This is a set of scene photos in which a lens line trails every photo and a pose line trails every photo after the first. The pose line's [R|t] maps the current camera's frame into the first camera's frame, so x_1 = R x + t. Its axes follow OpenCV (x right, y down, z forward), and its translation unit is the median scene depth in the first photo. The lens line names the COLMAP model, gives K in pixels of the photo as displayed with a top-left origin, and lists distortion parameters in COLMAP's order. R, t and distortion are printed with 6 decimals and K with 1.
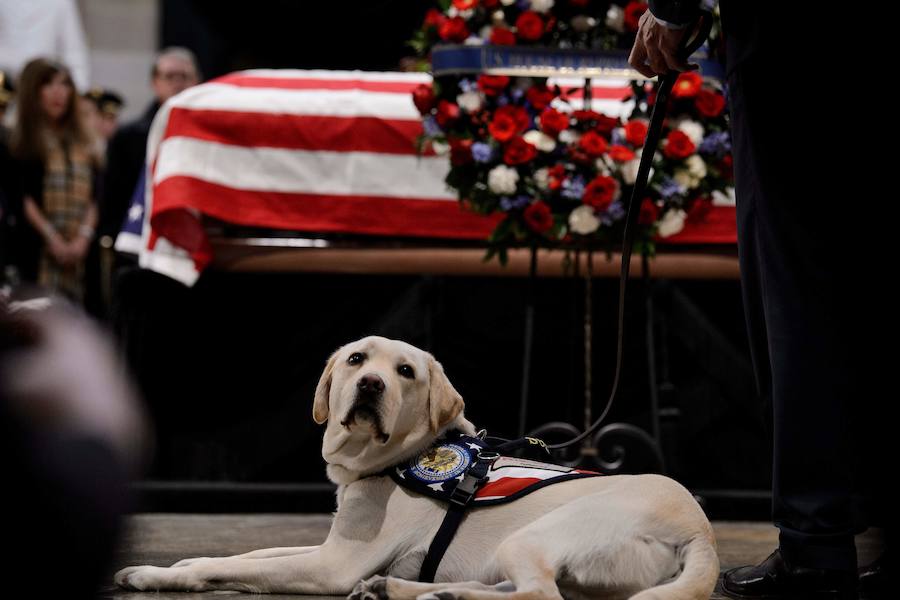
lens RADIAL K [[3044.7, 0, 466.2], [0, 3044.7, 317.8], [0, 0, 1]] dist [0.465300, 0.000000]
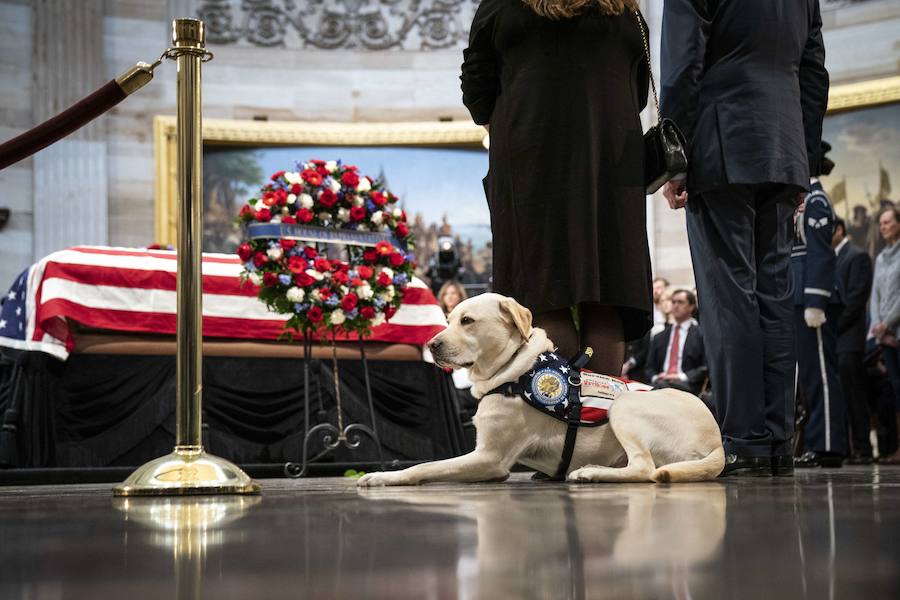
lens RADIAL K [[1302.4, 0, 513.2], [0, 1302.4, 358.8], [0, 0, 1]] dist [0.136449, 0.000000]
pose [[0.899386, 0.001919, 0.437152, -0.216952], [0.021132, 0.998630, -0.047860, 0.035067], [-0.436645, 0.052283, 0.898113, 0.220121]]
